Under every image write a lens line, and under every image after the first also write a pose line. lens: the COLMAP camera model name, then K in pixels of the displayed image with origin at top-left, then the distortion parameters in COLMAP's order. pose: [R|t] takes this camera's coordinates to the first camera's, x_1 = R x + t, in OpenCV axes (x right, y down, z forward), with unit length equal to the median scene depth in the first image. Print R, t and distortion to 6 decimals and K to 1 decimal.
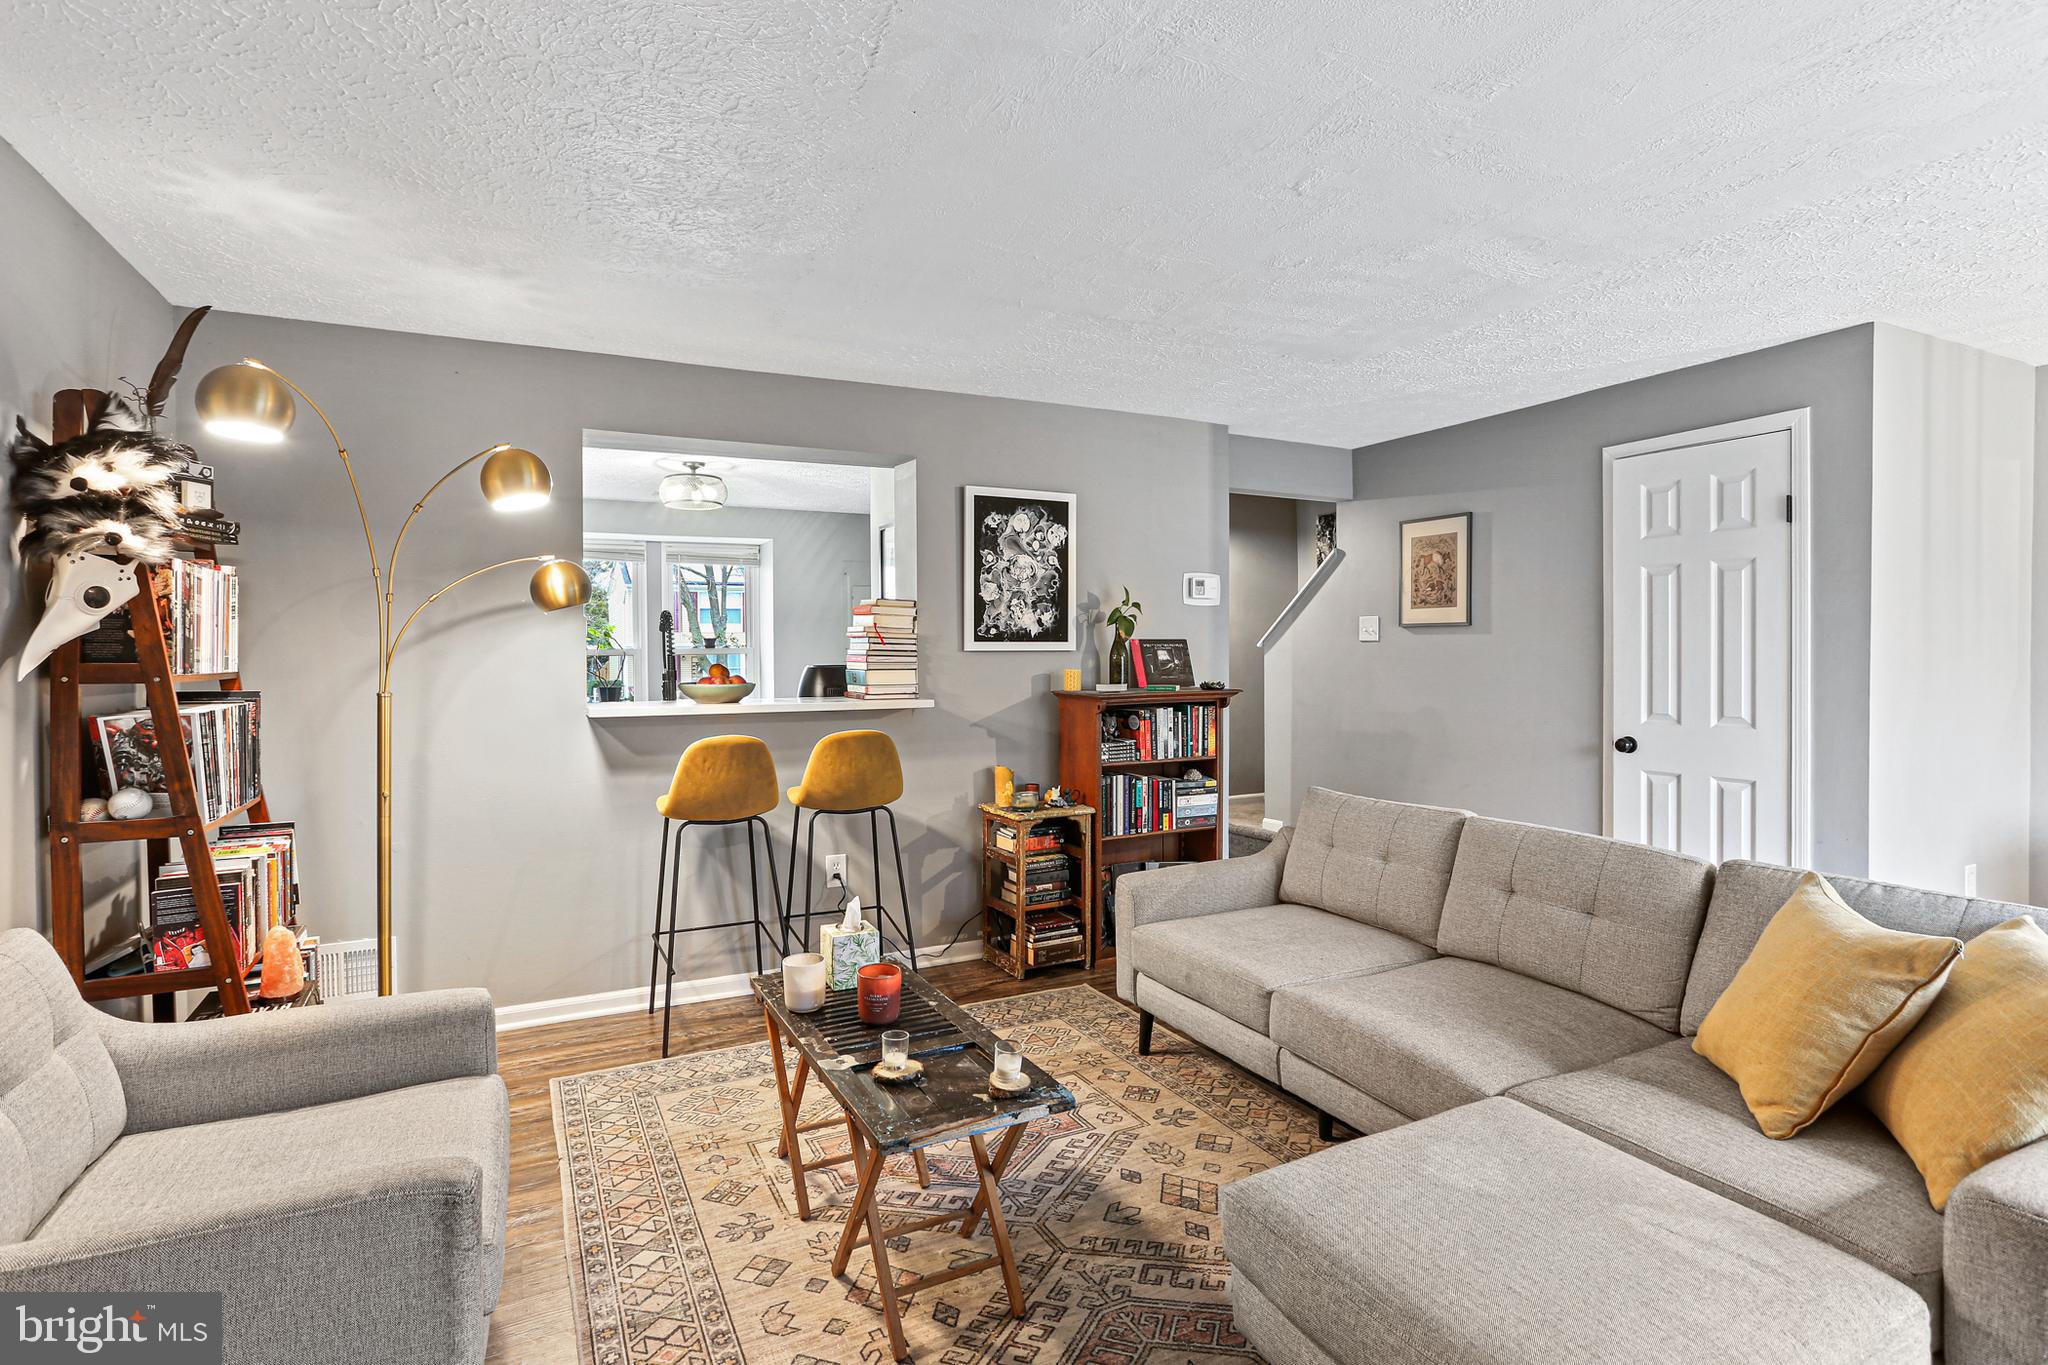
lens RADIAL K [[1012.5, 0, 1015.9], [0, 1012.5, 671.5], [0, 0, 1]] dist [-0.048574, 0.029169]
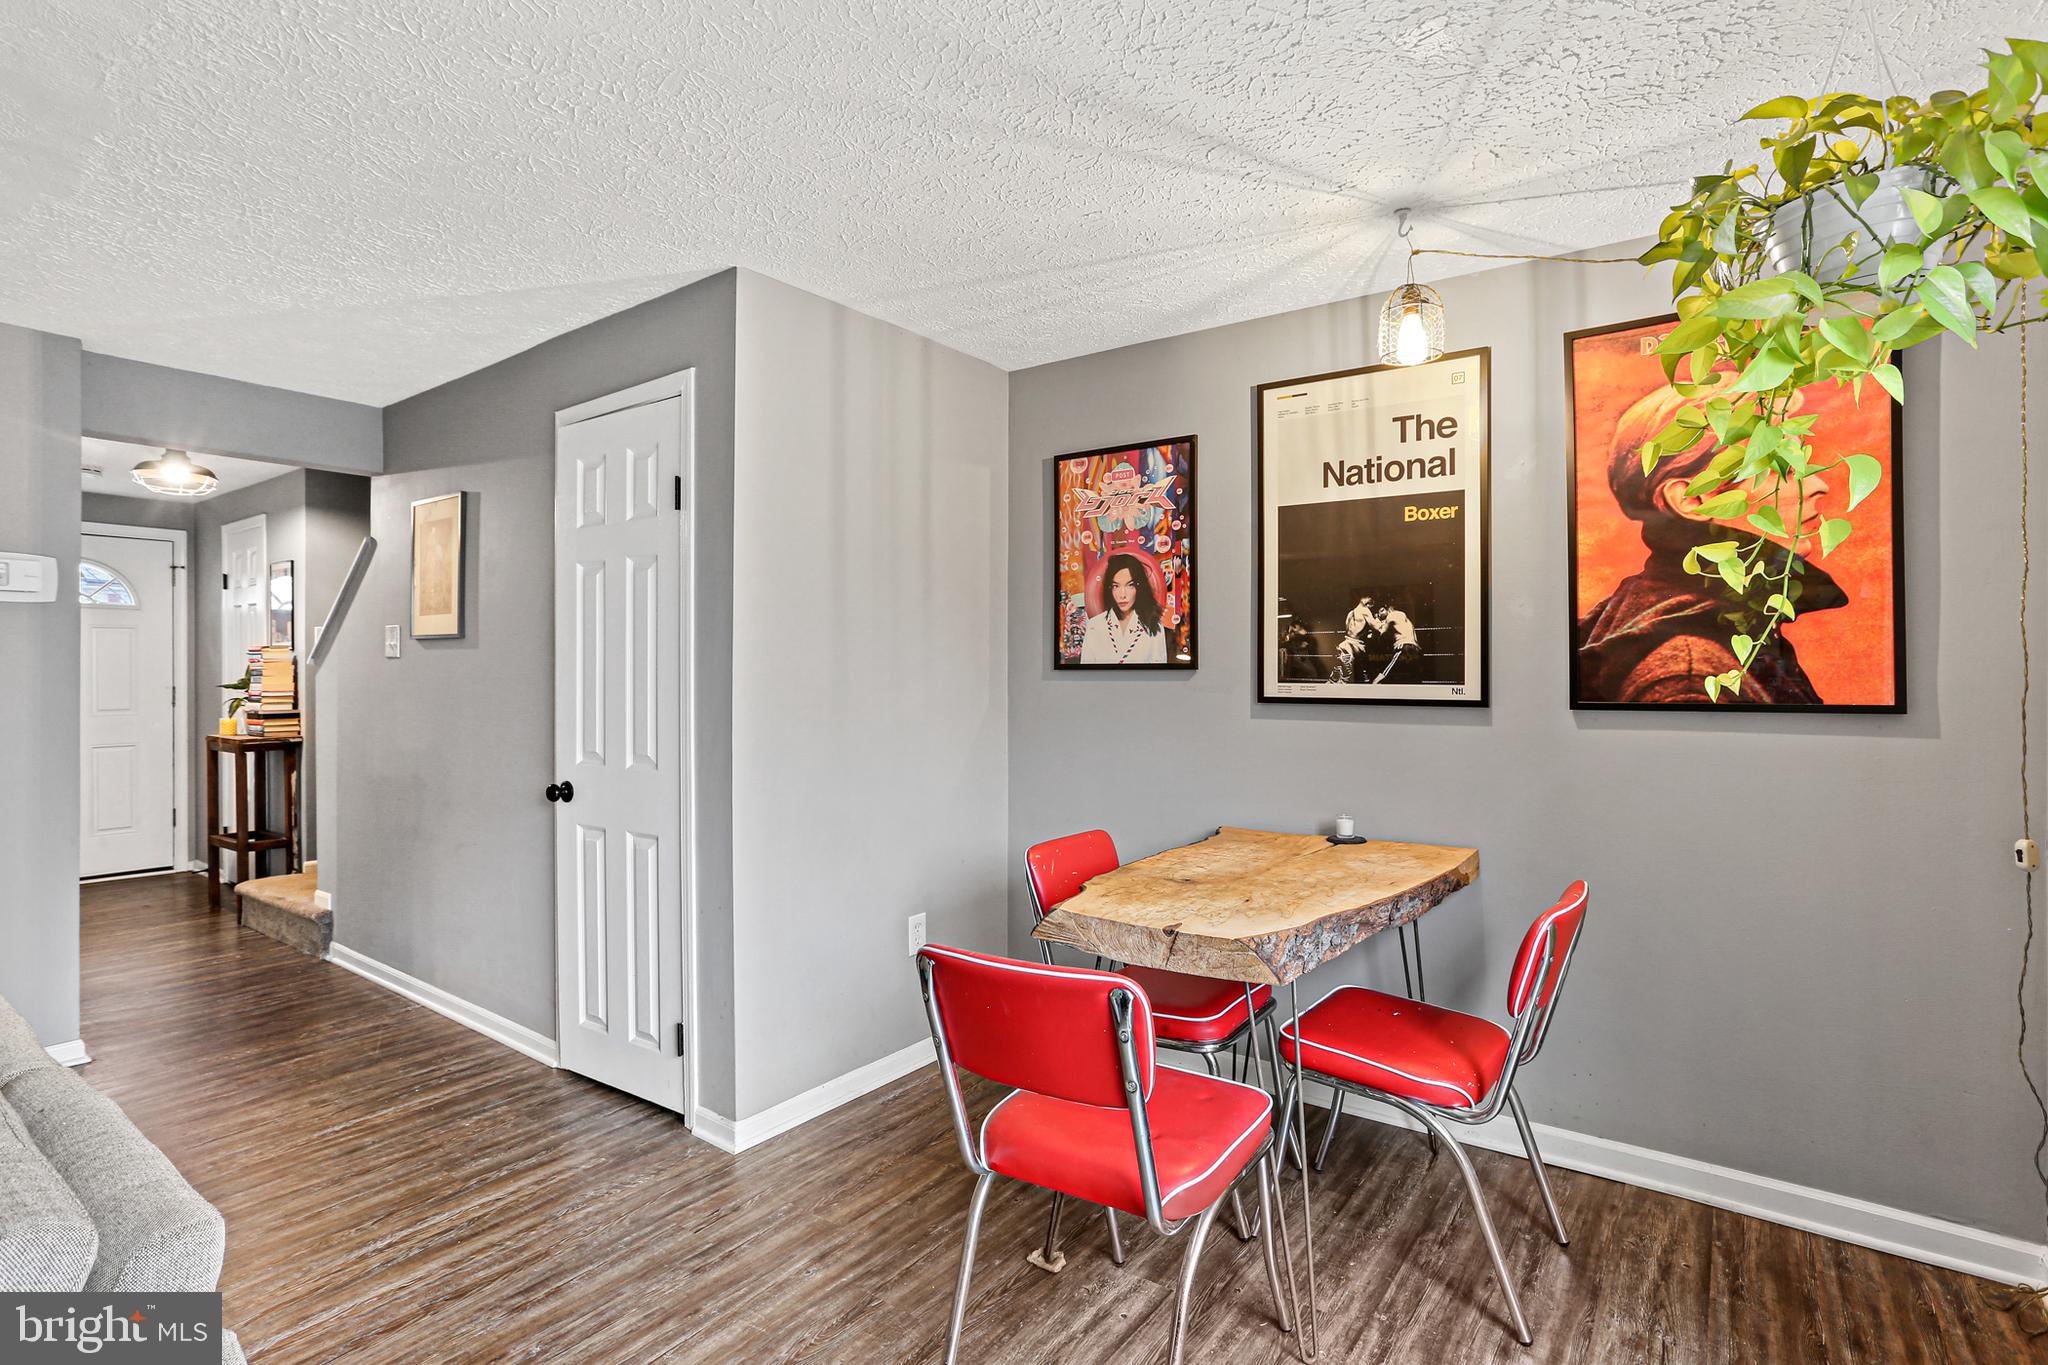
lens RADIAL K [[1012.5, 0, 1021.6], [0, 1012.5, 688.8], [0, 0, 1]] dist [-0.048574, 0.029169]
pose [[0.889616, -0.004452, 0.456688, 0.545604], [0.004468, 0.999989, 0.001044, -0.006088], [-0.456688, 0.001111, 0.889626, 0.130218]]
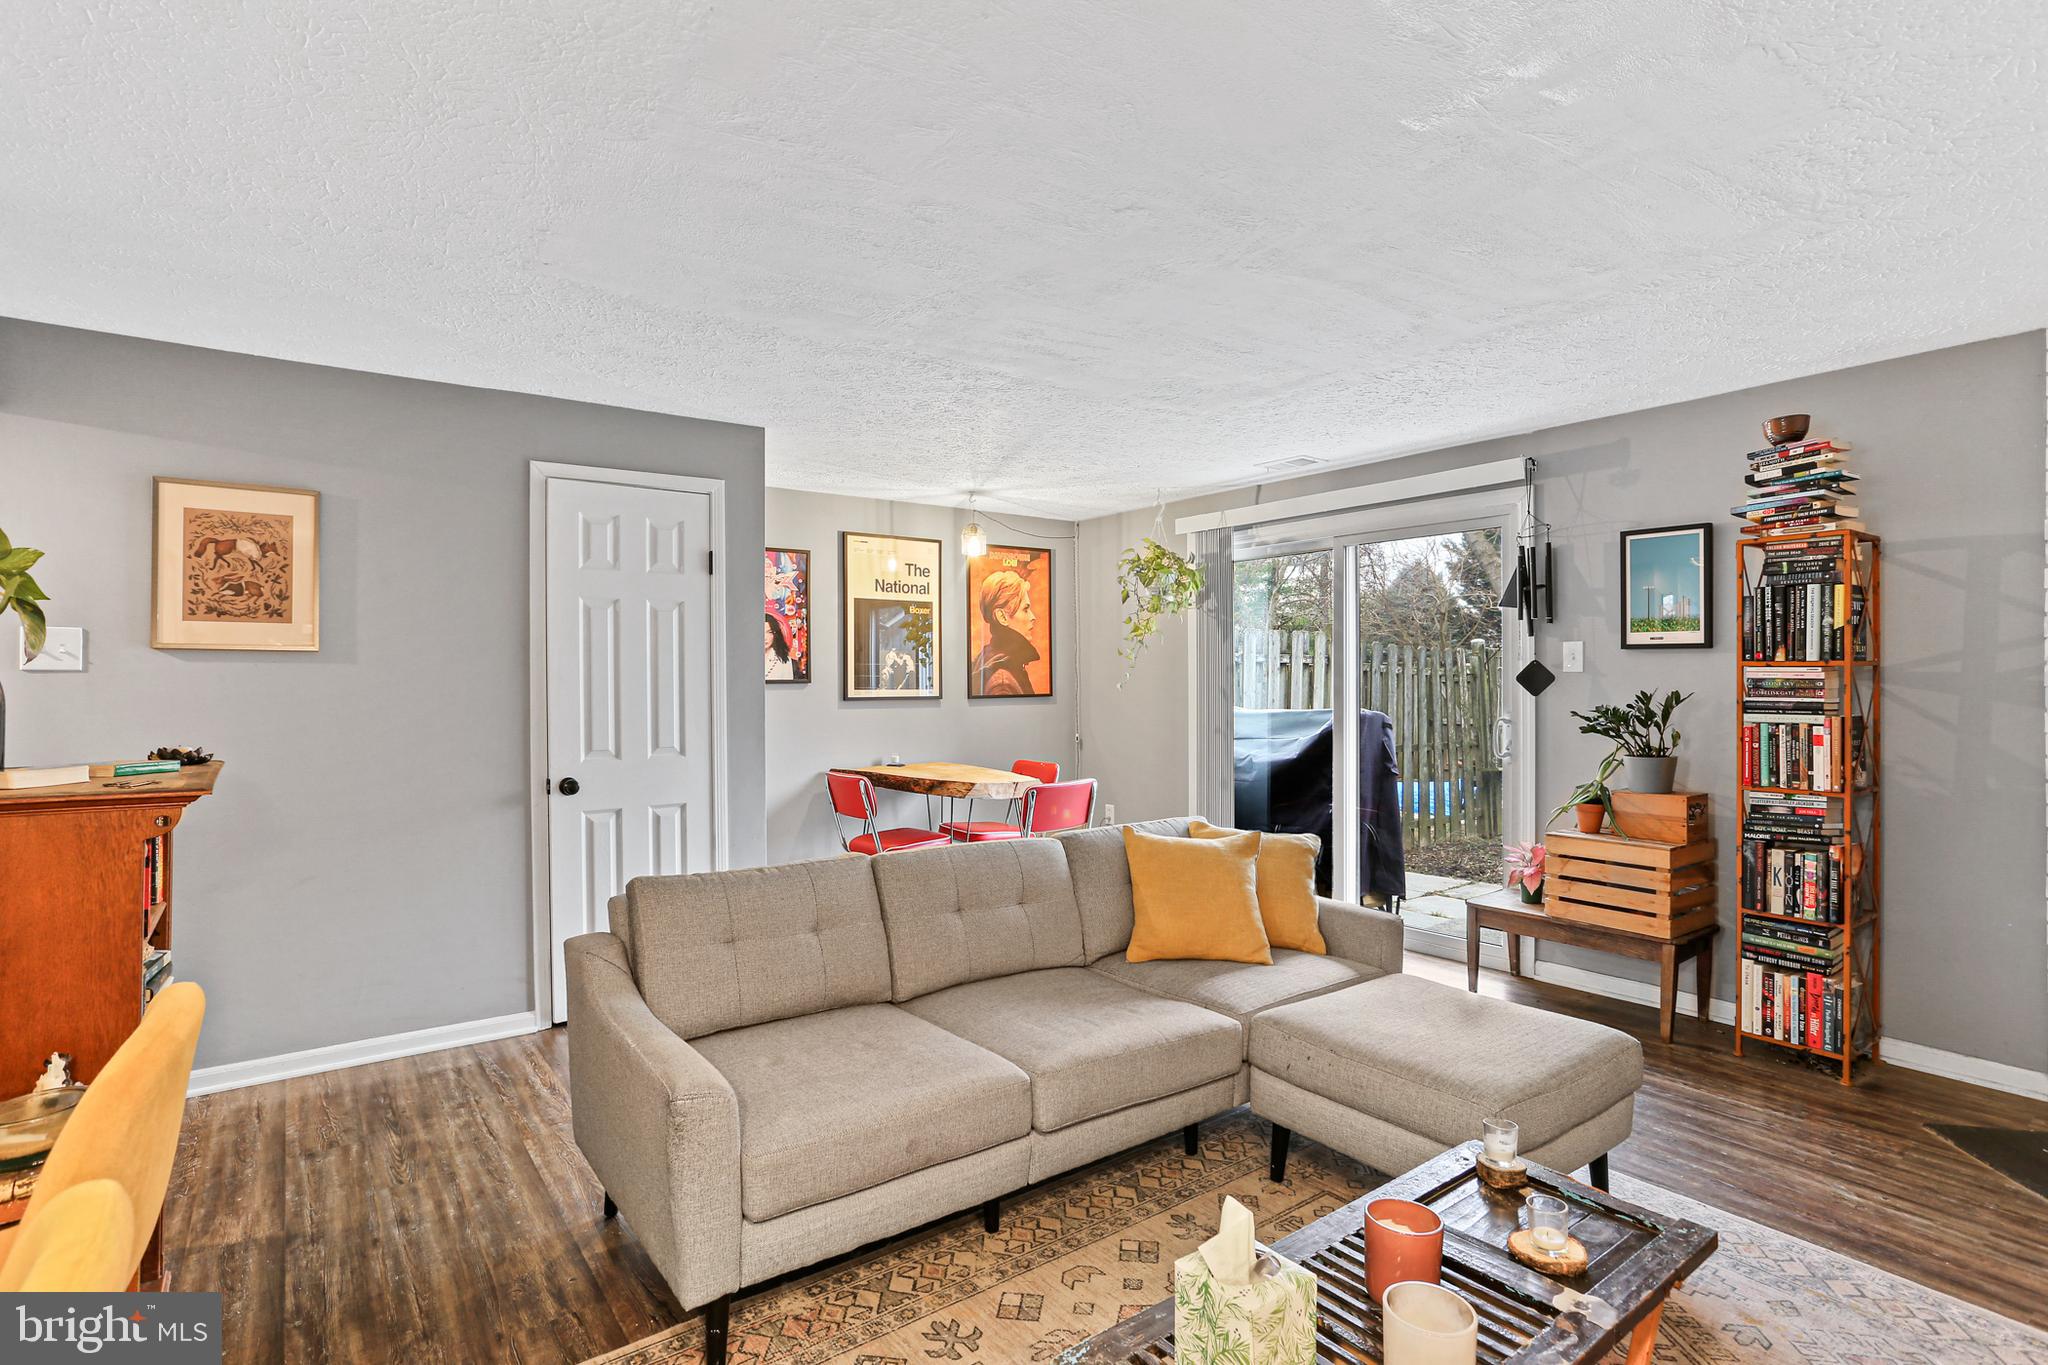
lens RADIAL K [[1012.5, 0, 1021.4], [0, 1012.5, 691.0], [0, 0, 1]] dist [-0.048574, 0.029169]
pose [[-0.170457, -0.003119, 0.985360, -0.357083], [0.024346, 0.999676, 0.007376, -0.011849], [-0.985064, 0.025247, -0.170326, 0.696210]]
